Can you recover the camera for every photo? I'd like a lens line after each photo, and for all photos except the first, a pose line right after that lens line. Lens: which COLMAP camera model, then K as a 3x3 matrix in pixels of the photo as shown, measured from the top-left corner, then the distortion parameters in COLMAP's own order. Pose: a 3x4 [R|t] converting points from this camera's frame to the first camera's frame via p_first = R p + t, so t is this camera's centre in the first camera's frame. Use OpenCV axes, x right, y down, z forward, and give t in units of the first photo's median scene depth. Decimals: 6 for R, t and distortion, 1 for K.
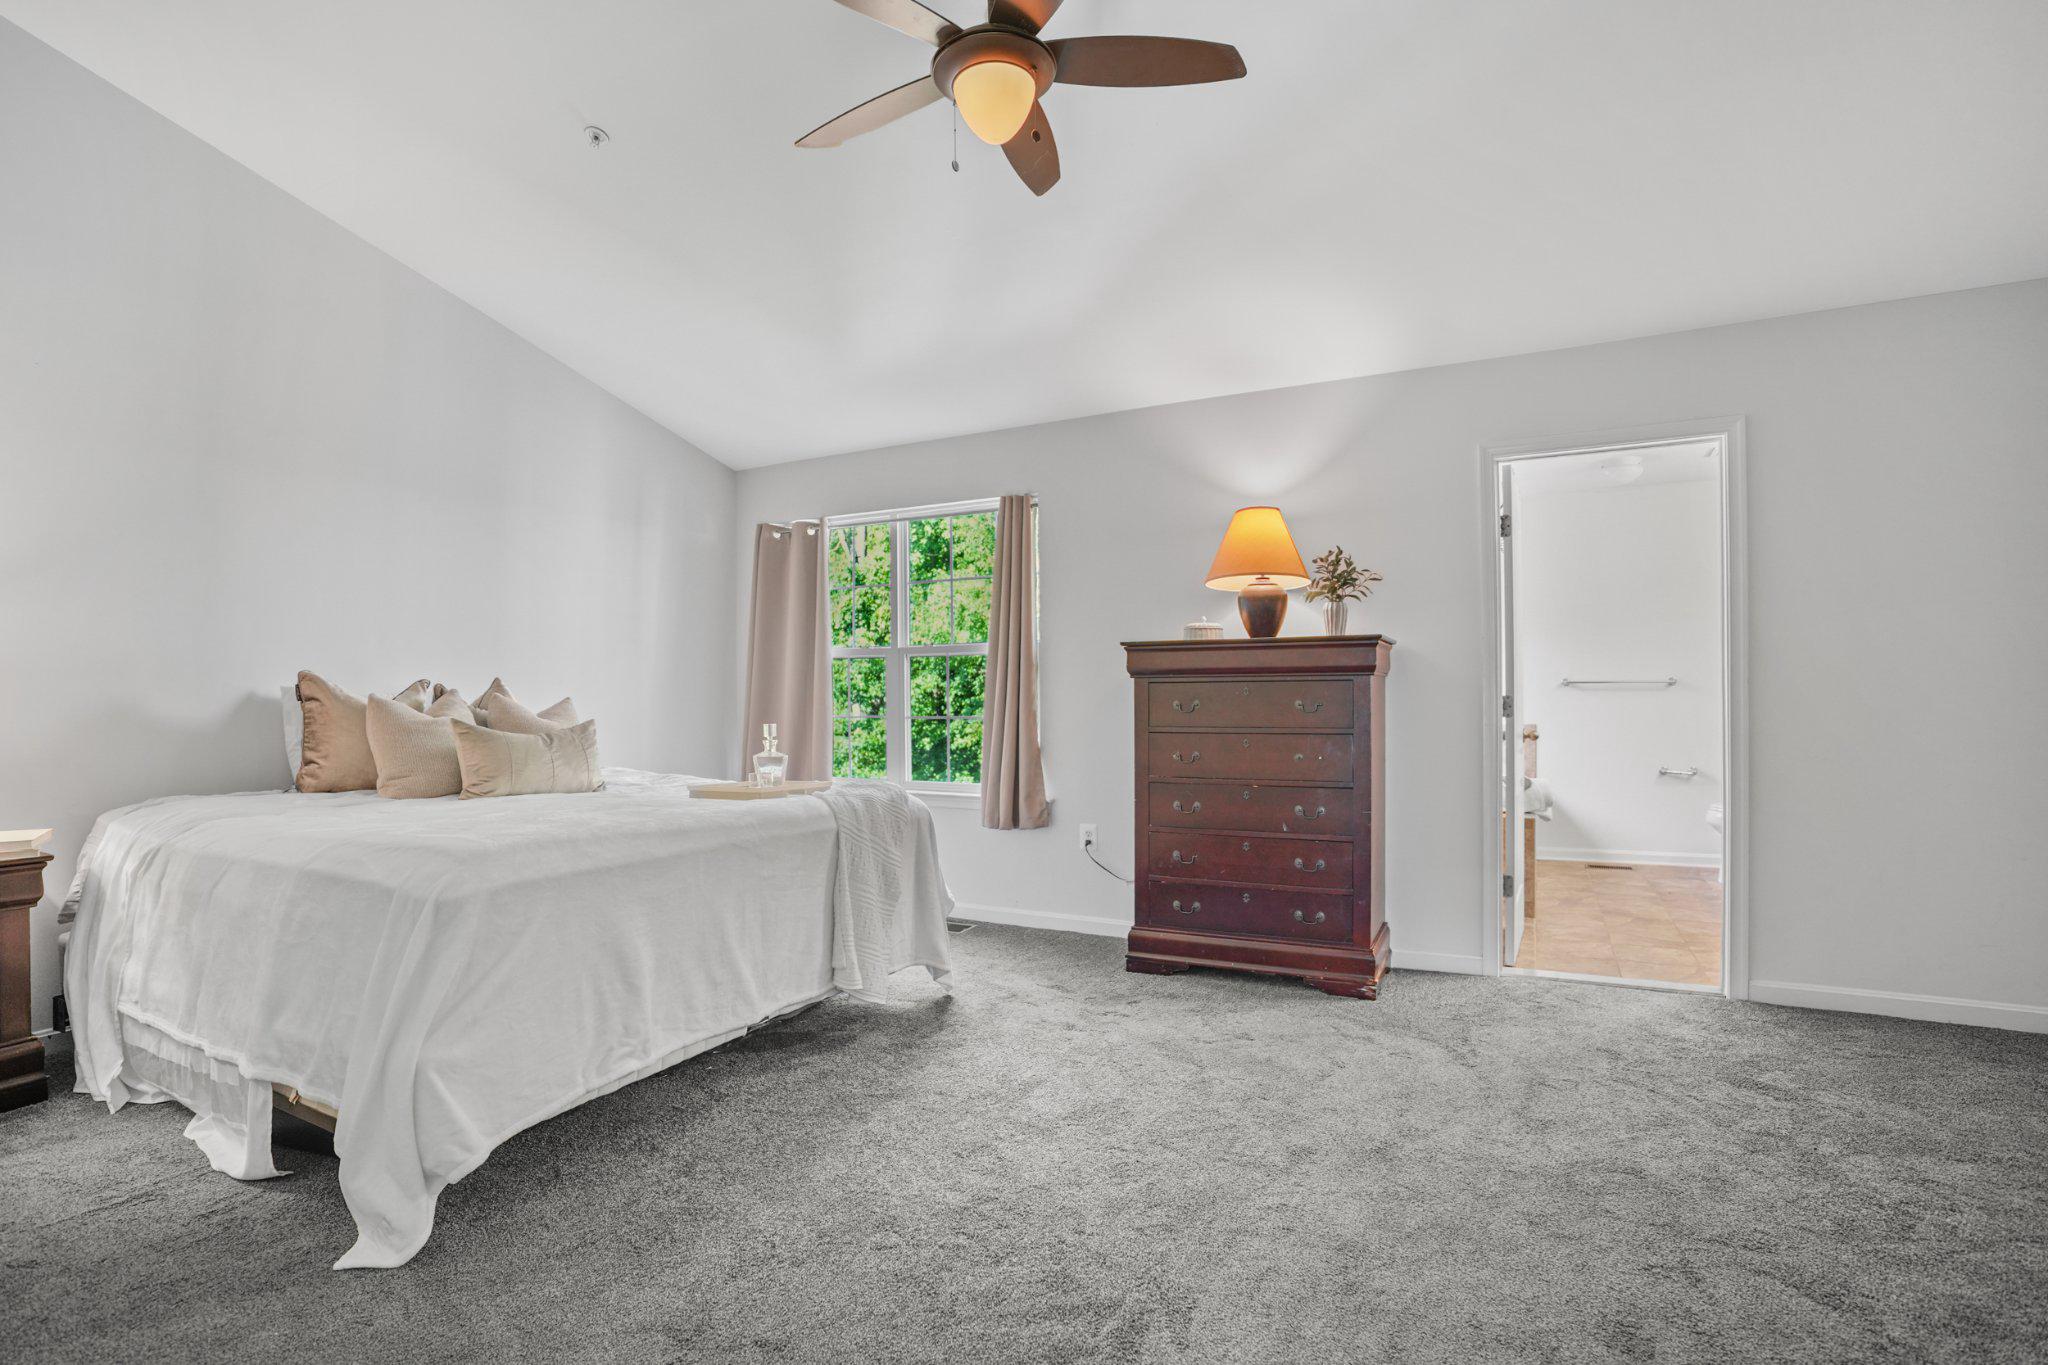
lens RADIAL K [[988.4, 0, 1023.8], [0, 988.4, 705.7], [0, 0, 1]] dist [-0.002707, -0.000393]
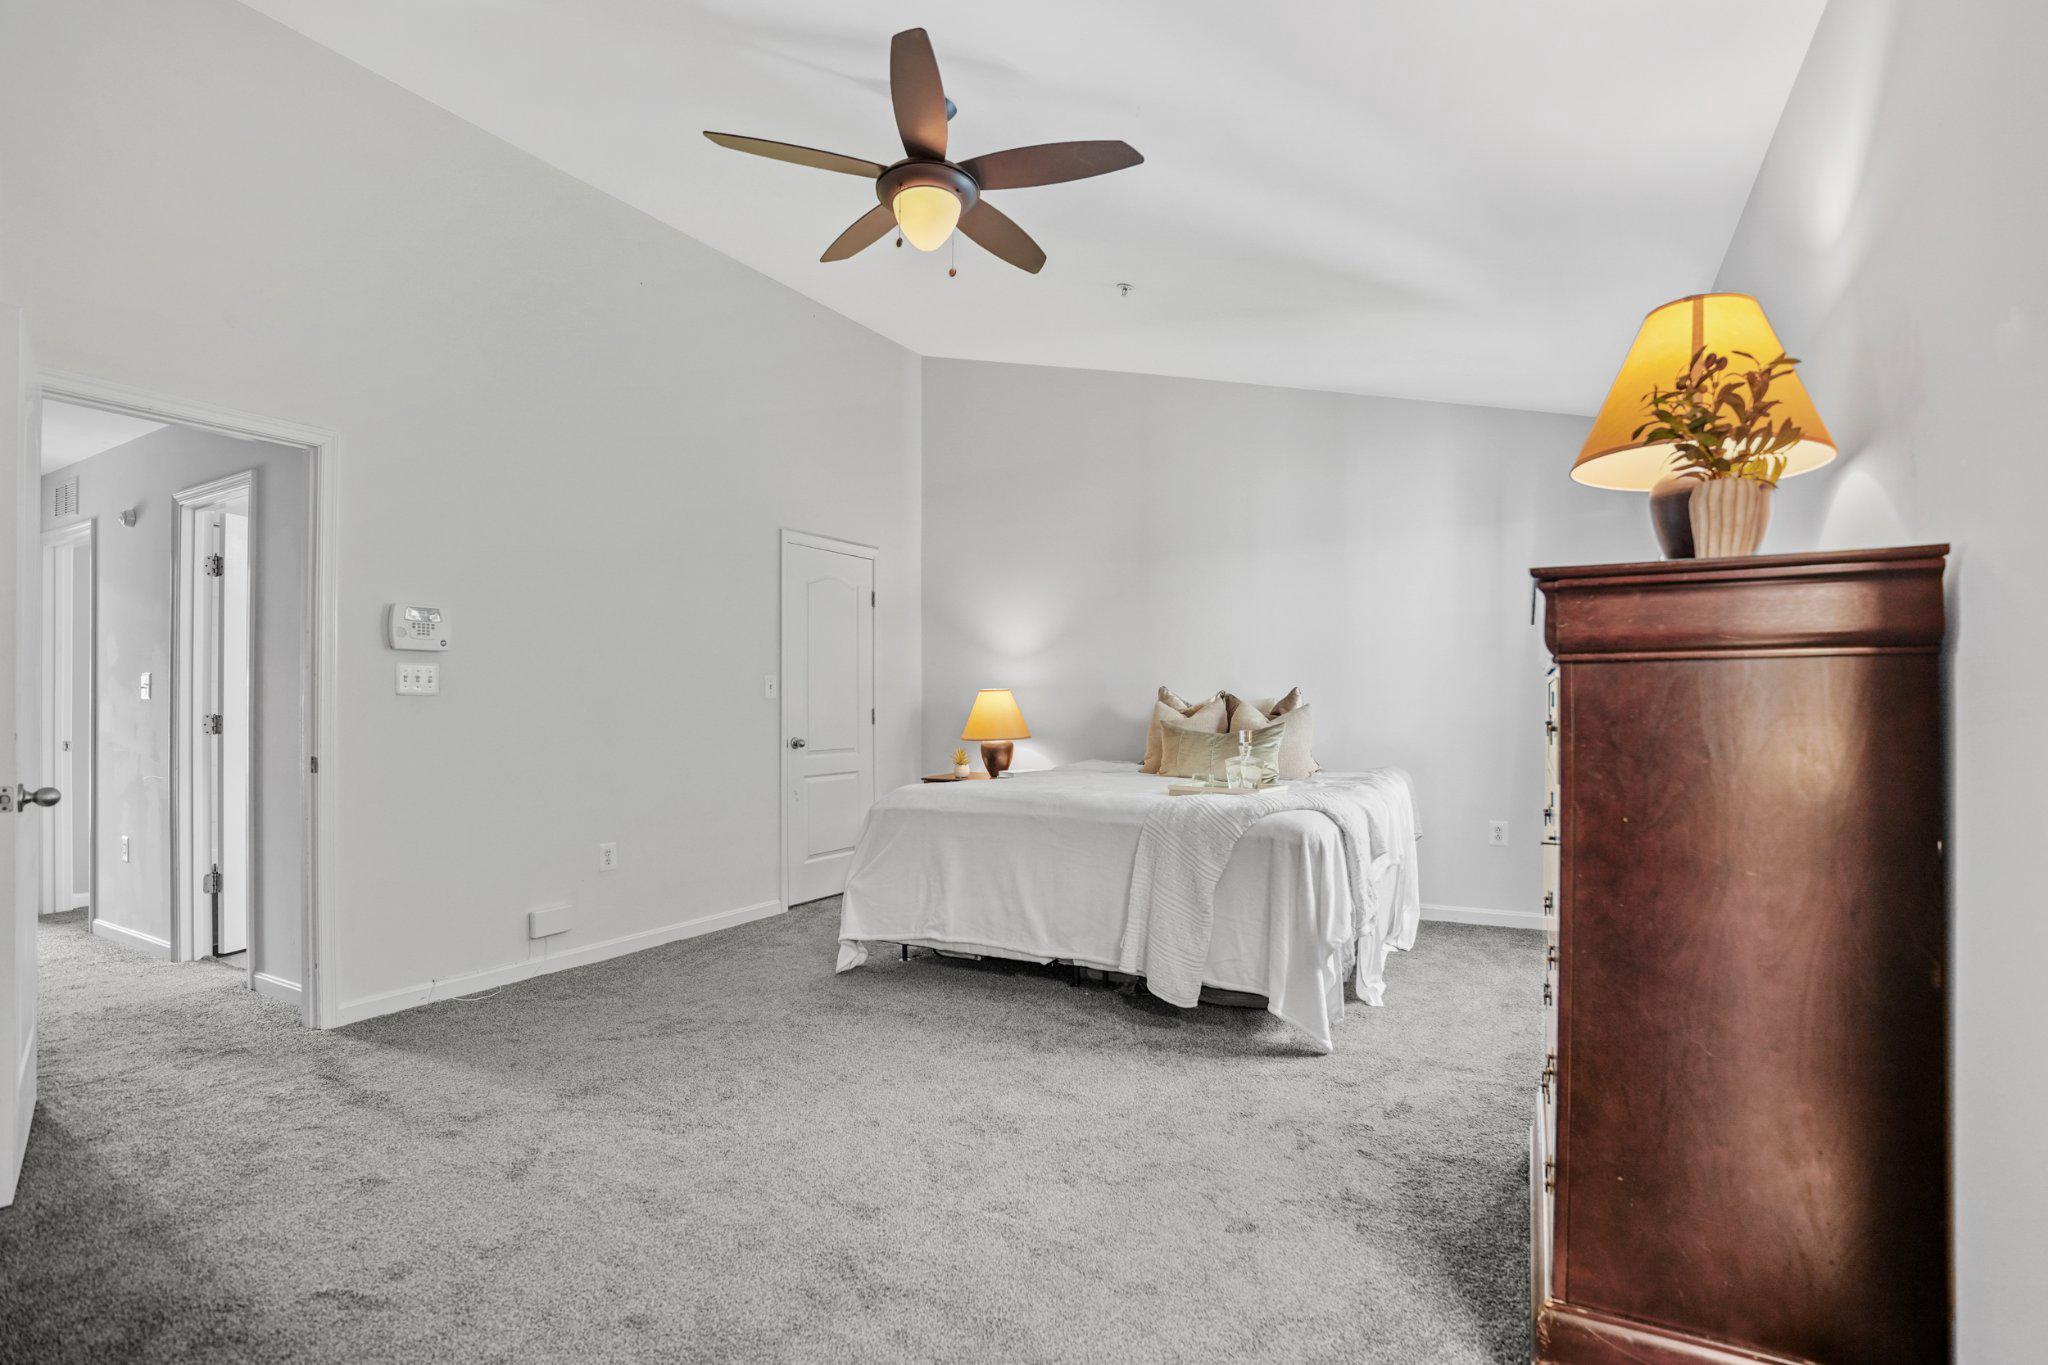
lens RADIAL K [[988.4, 0, 1023.8], [0, 988.4, 705.7], [0, 0, 1]] dist [-0.002707, -0.000393]
pose [[-0.087247, -0.006398, -0.996166, 0.904528], [0.016677, 0.999830, -0.007882, -0.003600], [0.996047, -0.017301, -0.087125, 0.943408]]
